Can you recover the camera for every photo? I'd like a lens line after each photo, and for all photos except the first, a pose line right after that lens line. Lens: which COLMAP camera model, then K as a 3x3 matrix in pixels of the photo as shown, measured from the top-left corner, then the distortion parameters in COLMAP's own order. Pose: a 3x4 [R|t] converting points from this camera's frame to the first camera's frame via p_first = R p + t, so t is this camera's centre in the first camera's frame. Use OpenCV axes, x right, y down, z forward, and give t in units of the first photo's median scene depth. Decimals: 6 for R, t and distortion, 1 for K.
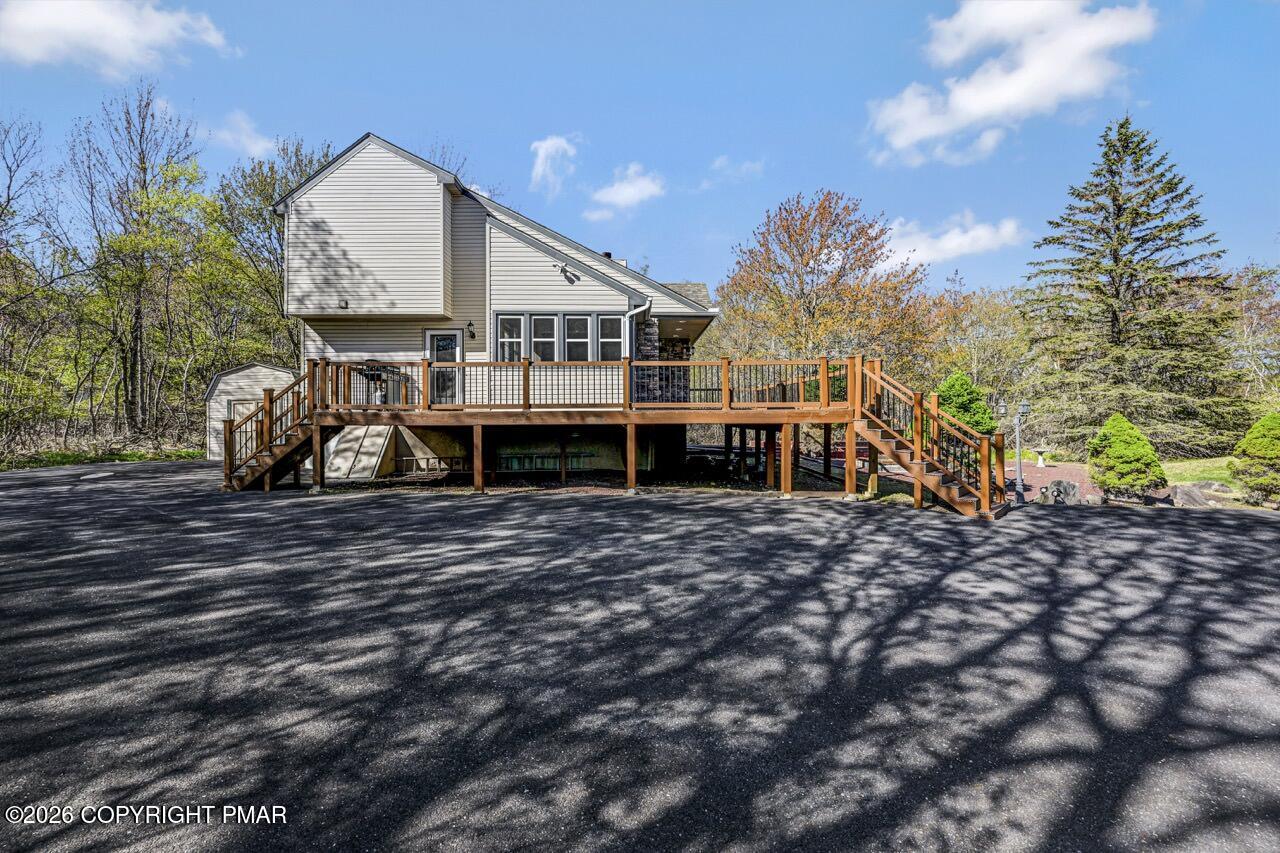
lens RADIAL K [[514.3, 0, 632.8], [0, 514.3, 428.3], [0, 0, 1]] dist [0.001462, -0.000284]
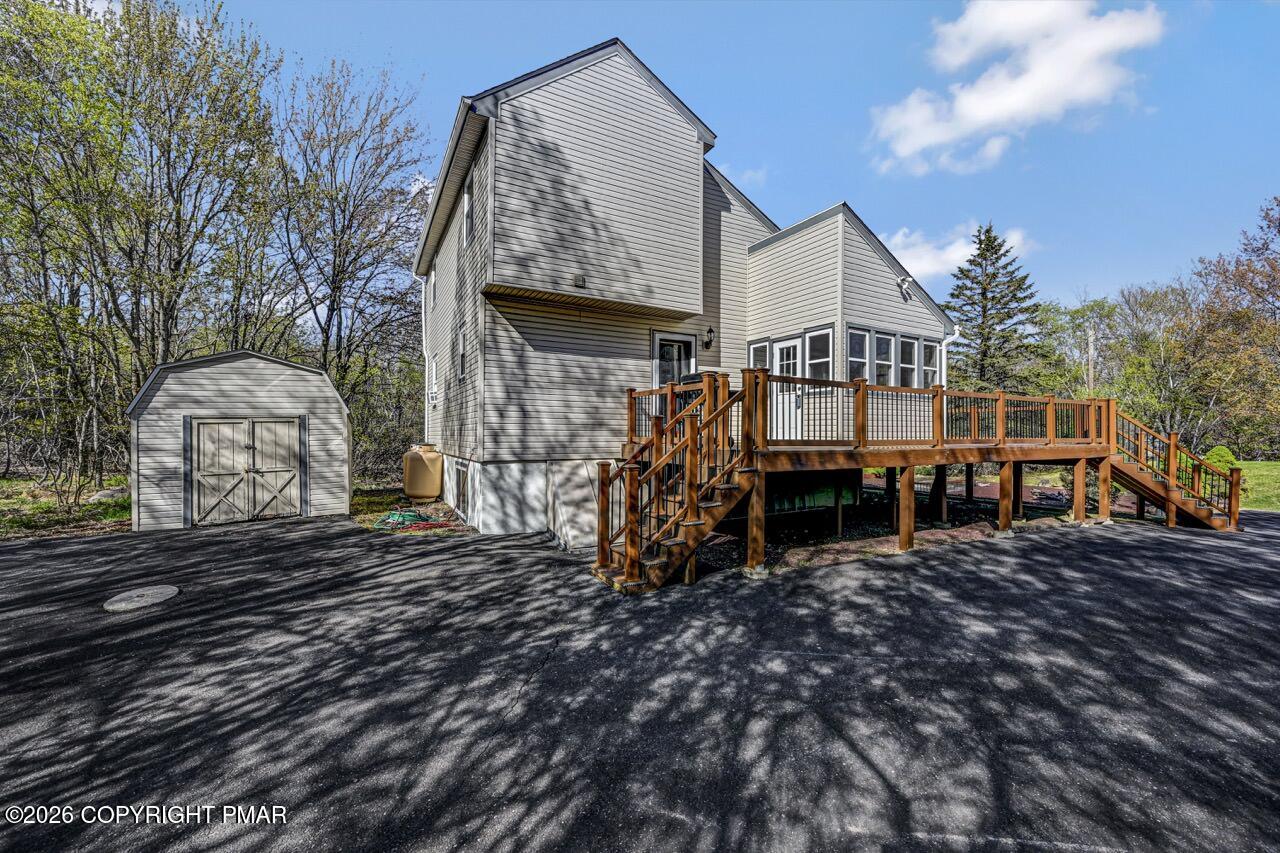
lens RADIAL K [[514.3, 0, 645.6], [0, 514.3, 431.6], [0, 0, 1]] dist [0.001462, -0.000284]
pose [[0.868921, 0.006720, 0.494904, -0.817460], [0.003156, 0.999812, -0.019118, -0.036748], [-0.494940, 0.018174, 0.868737, 0.395397]]
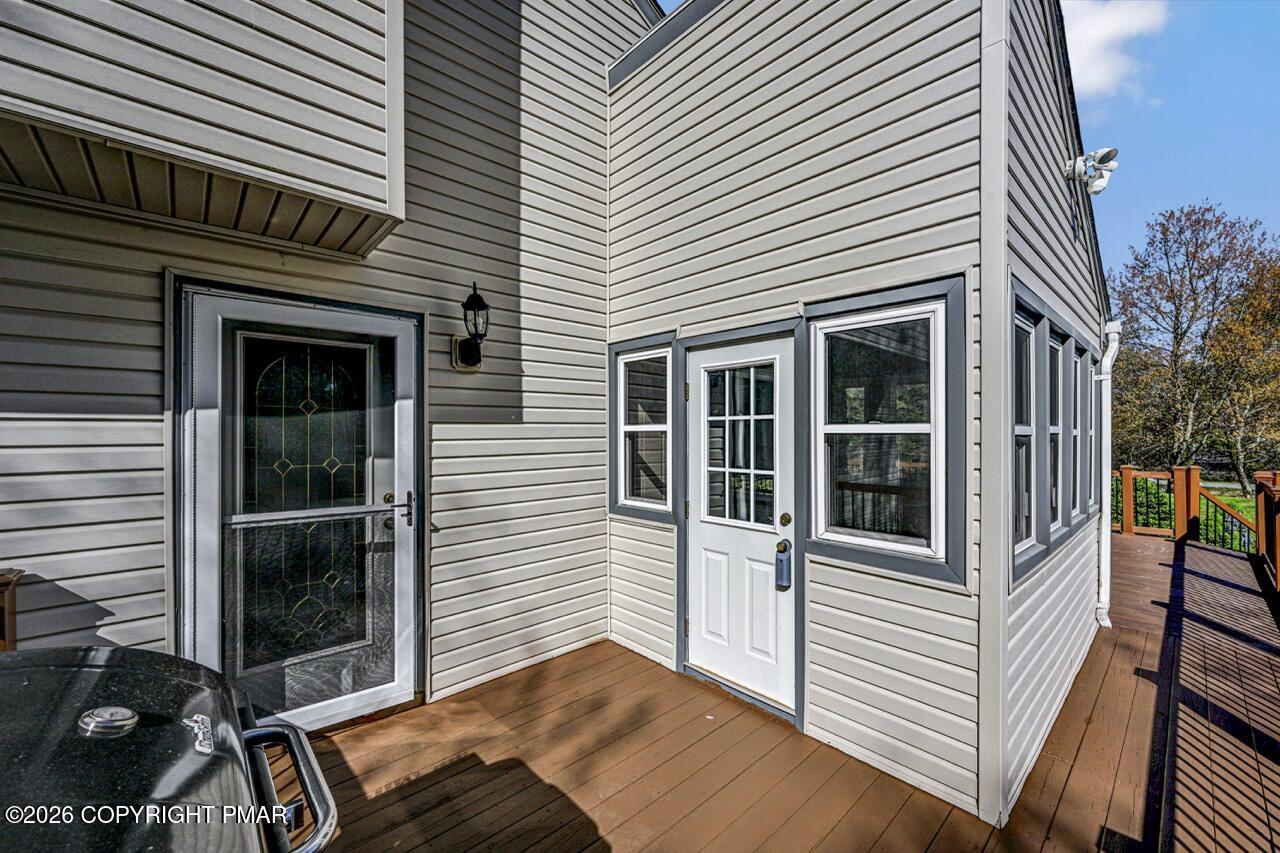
lens RADIAL K [[514.3, 0, 637.9], [0, 514.3, 430.7], [0, 0, 1]] dist [0.001462, -0.000284]
pose [[0.739916, 0.003491, 0.672690, -0.429634], [0.013221, 0.999718, -0.019730, -0.147943], [-0.672569, 0.023492, 0.739661, 0.828723]]
